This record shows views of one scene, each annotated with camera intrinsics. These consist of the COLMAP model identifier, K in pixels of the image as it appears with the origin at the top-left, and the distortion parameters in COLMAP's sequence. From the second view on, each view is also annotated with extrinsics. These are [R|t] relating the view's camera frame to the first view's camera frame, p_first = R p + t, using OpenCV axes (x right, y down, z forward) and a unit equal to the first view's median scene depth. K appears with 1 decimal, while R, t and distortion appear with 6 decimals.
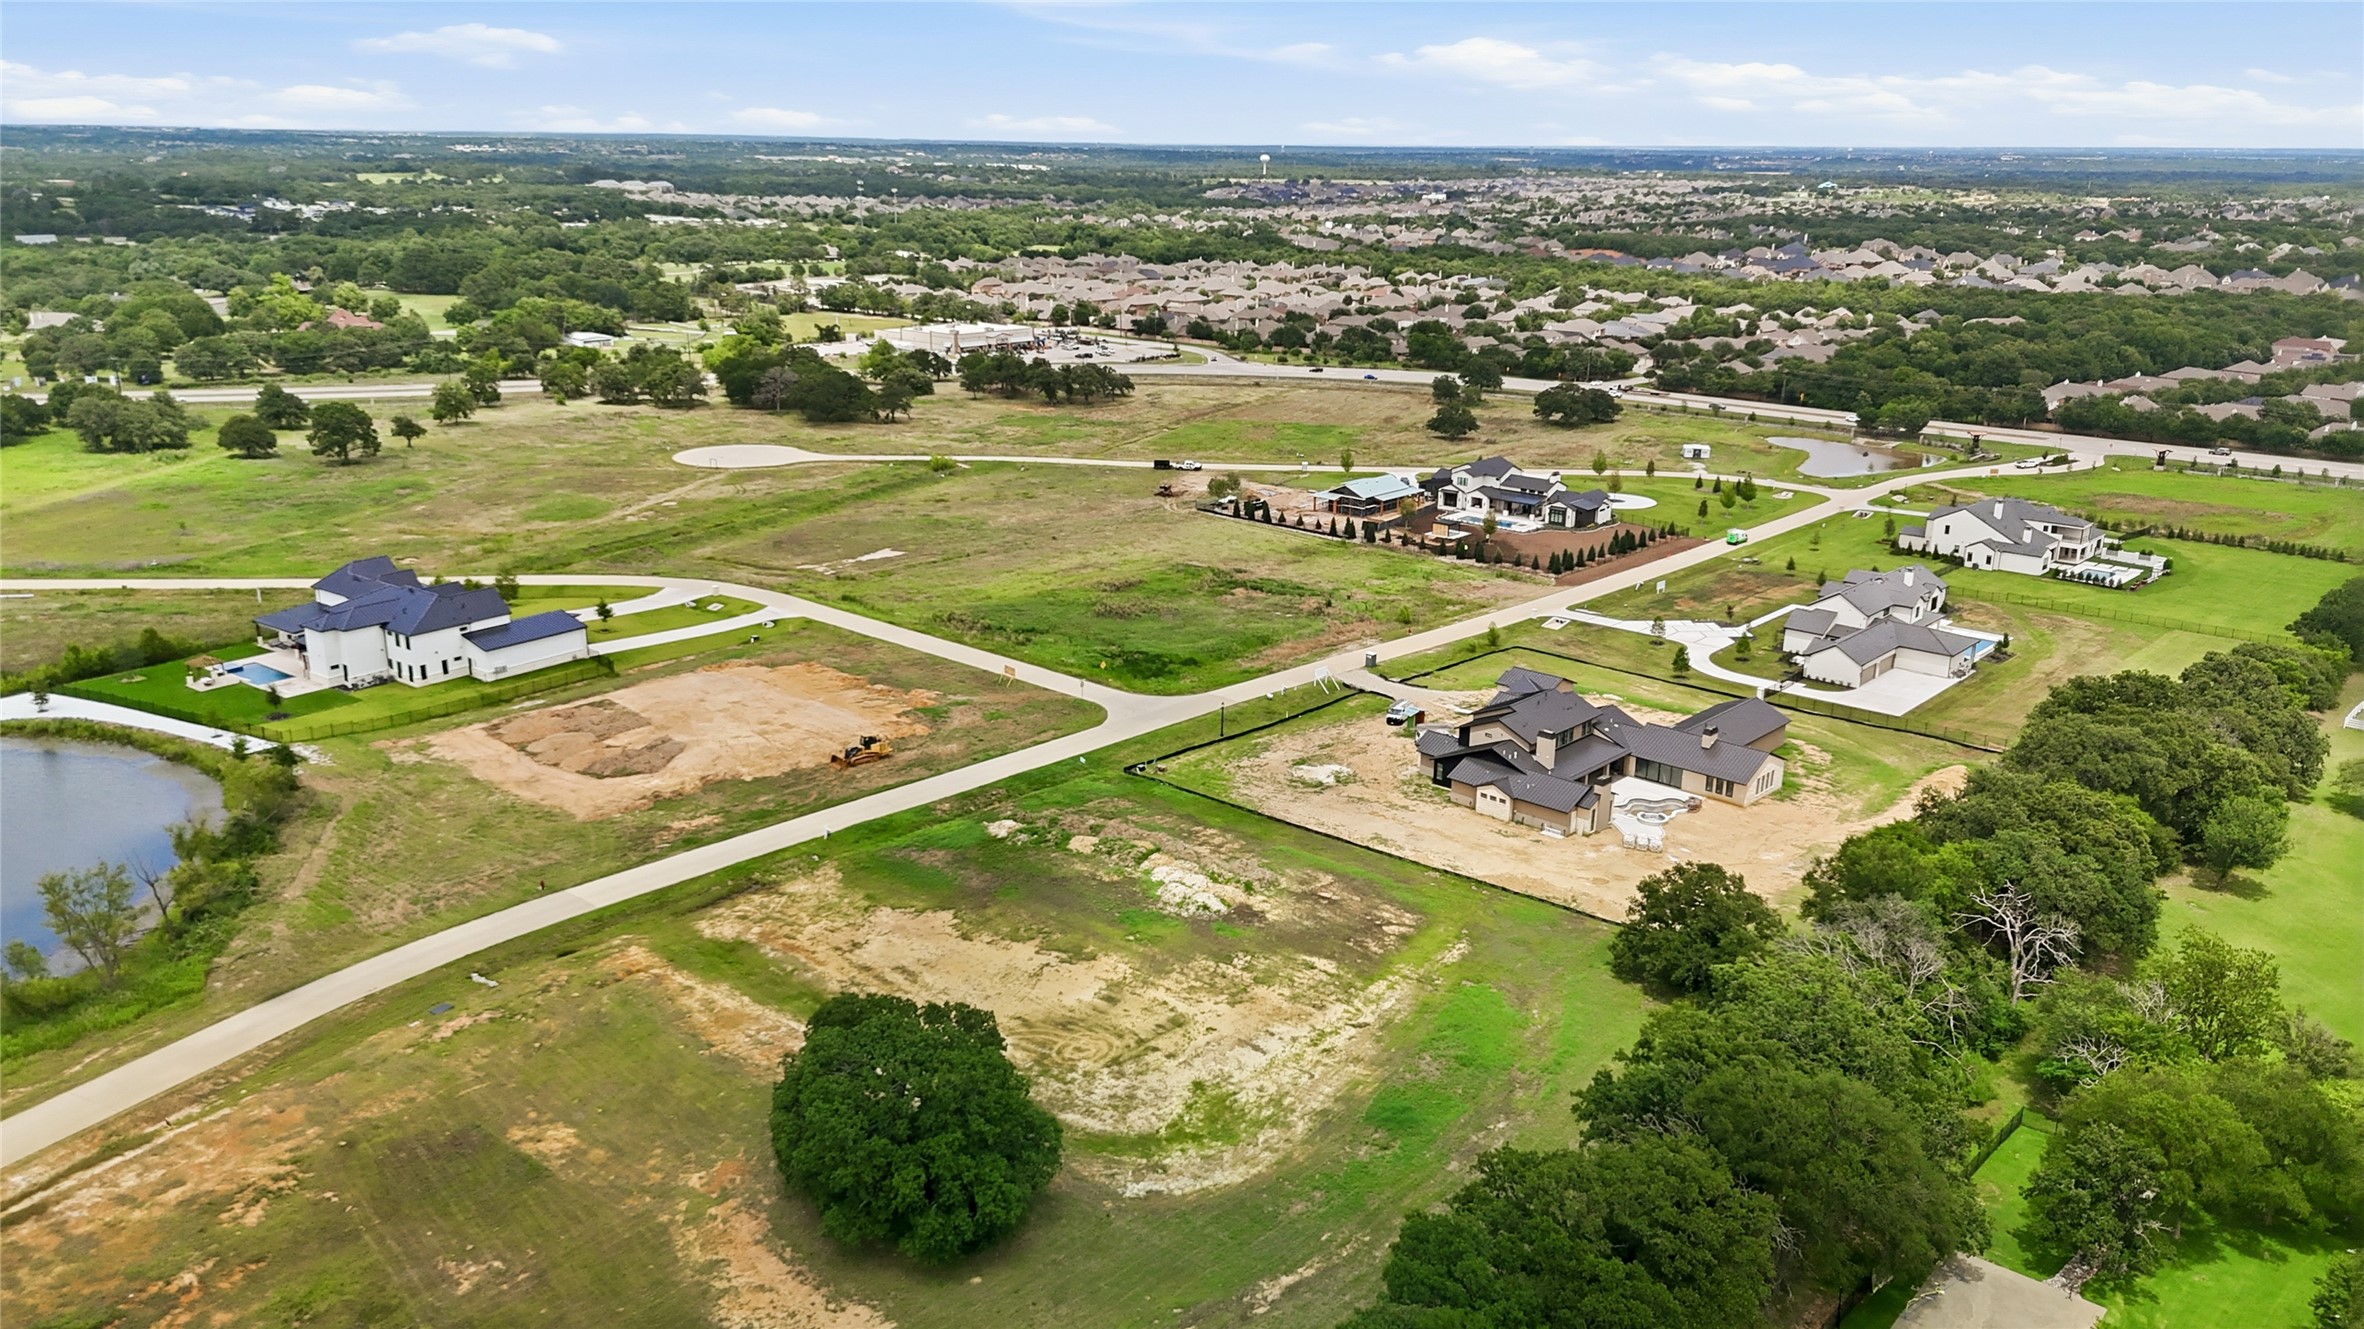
lens RADIAL K [[1650.1, 0, 1190.4], [0, 1650.1, 718.1], [0, 0, 1]] dist [0.076009, -0.077007]
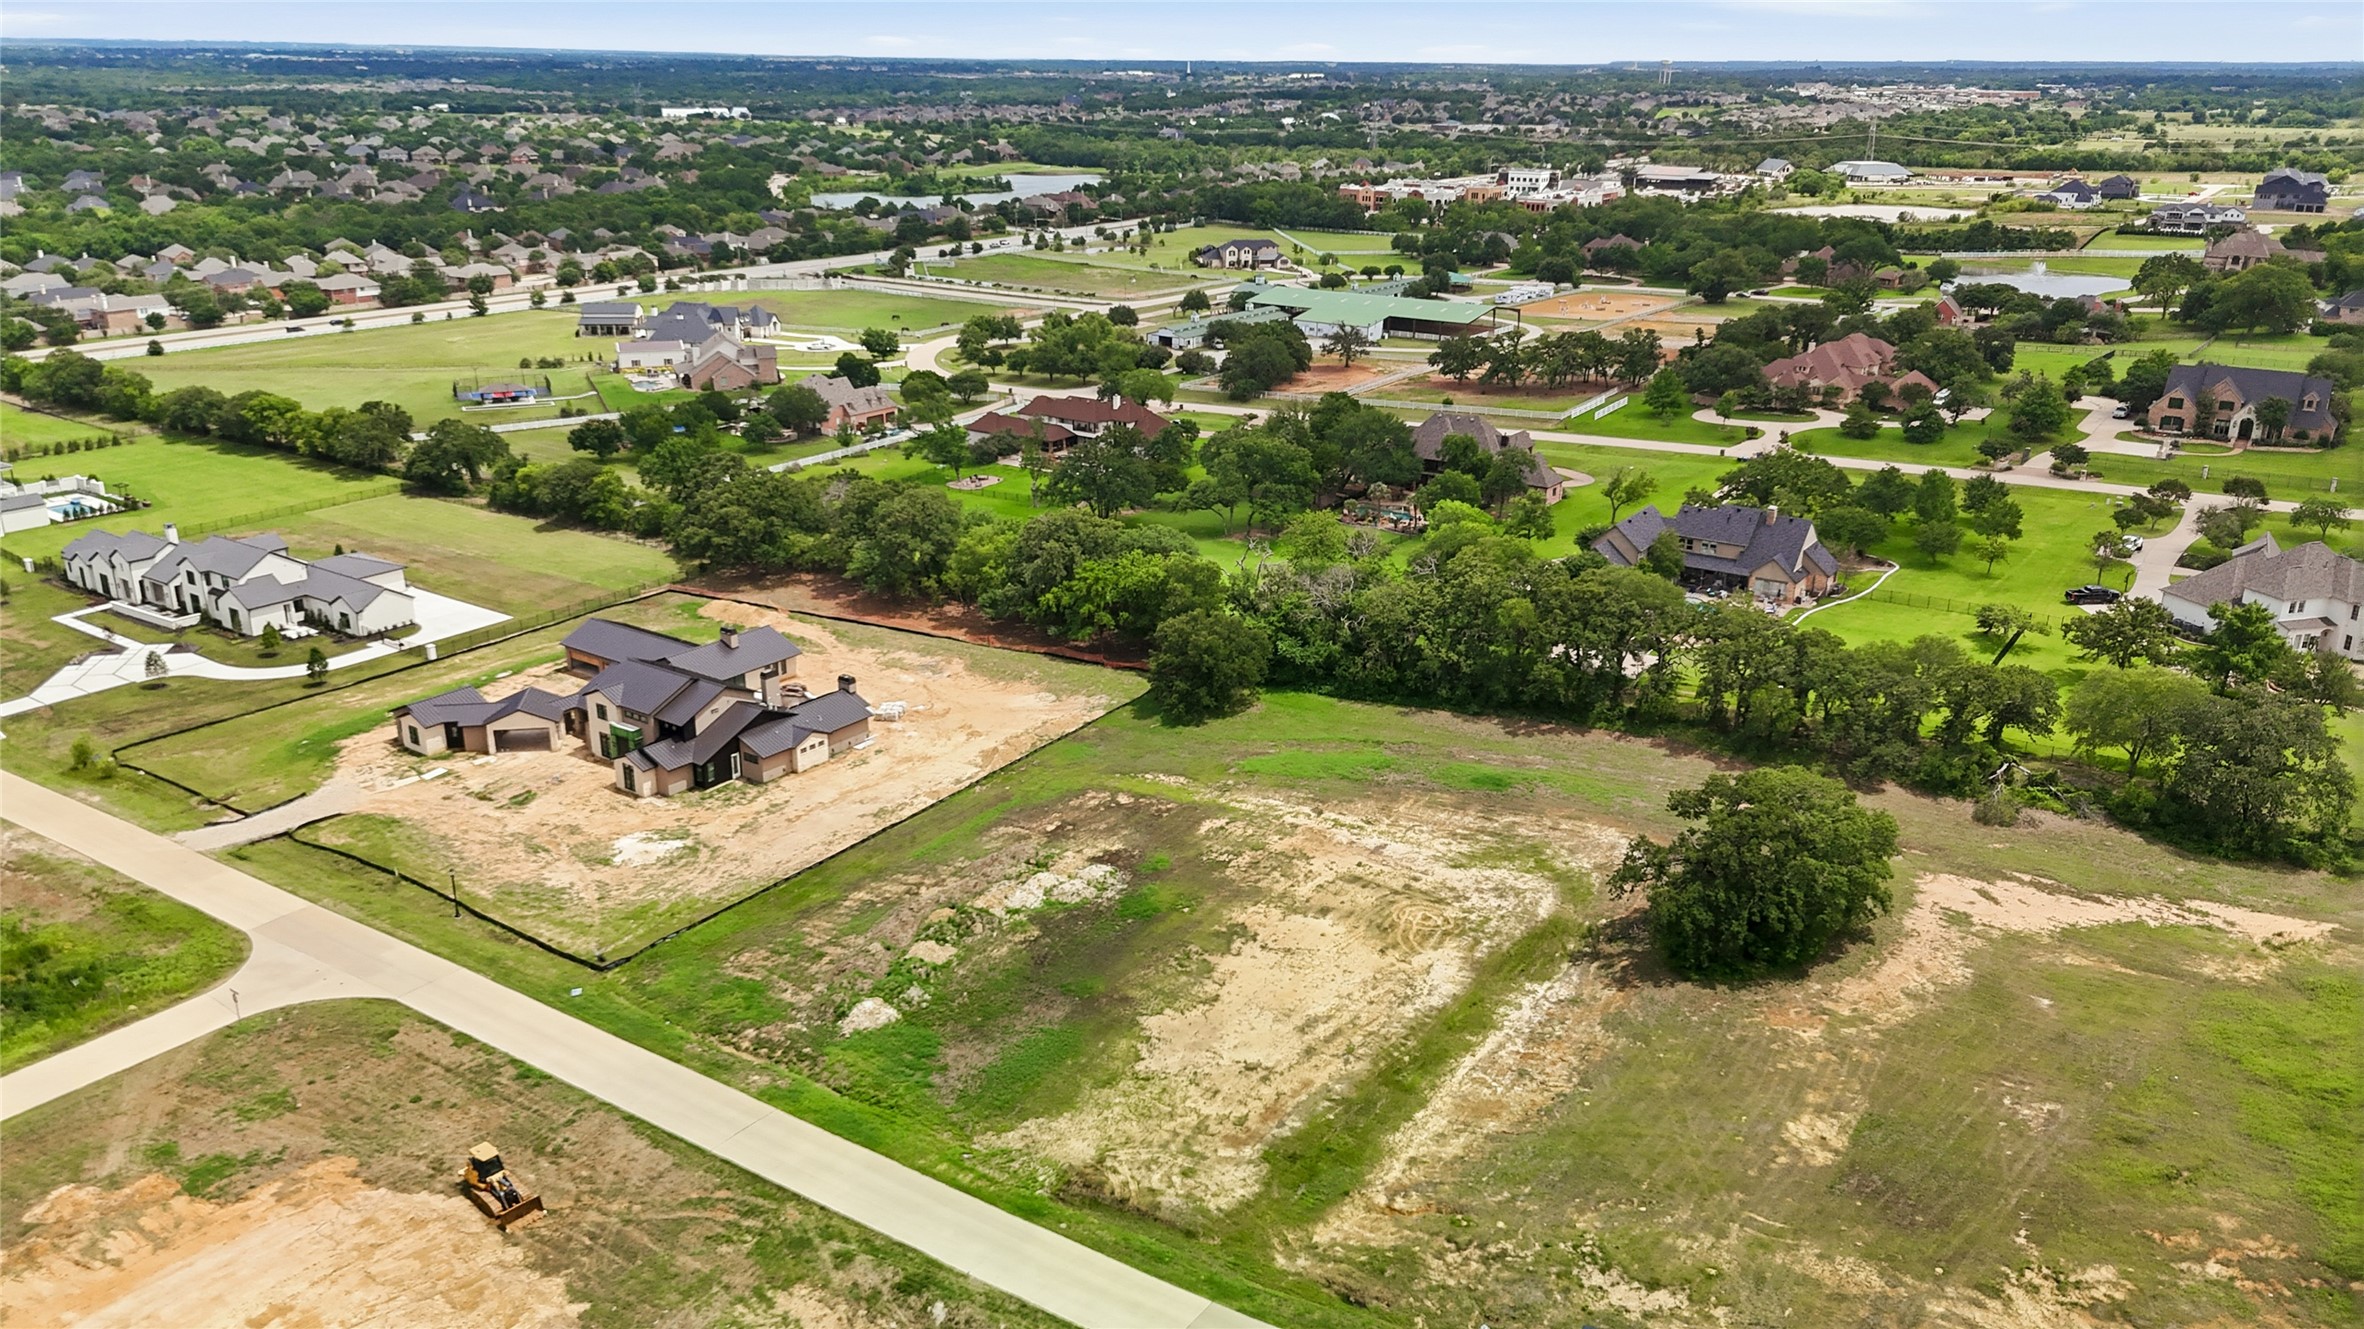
lens RADIAL K [[1650.1, 0, 1190.4], [0, 1650.1, 718.1], [0, 0, 1]] dist [0.076009, -0.077007]
pose [[-0.091073, -0.381505, 0.919870, -0.564965], [0.318524, 0.864024, 0.389879, -0.214442], [-0.943530, 0.328508, 0.042829, 0.609259]]
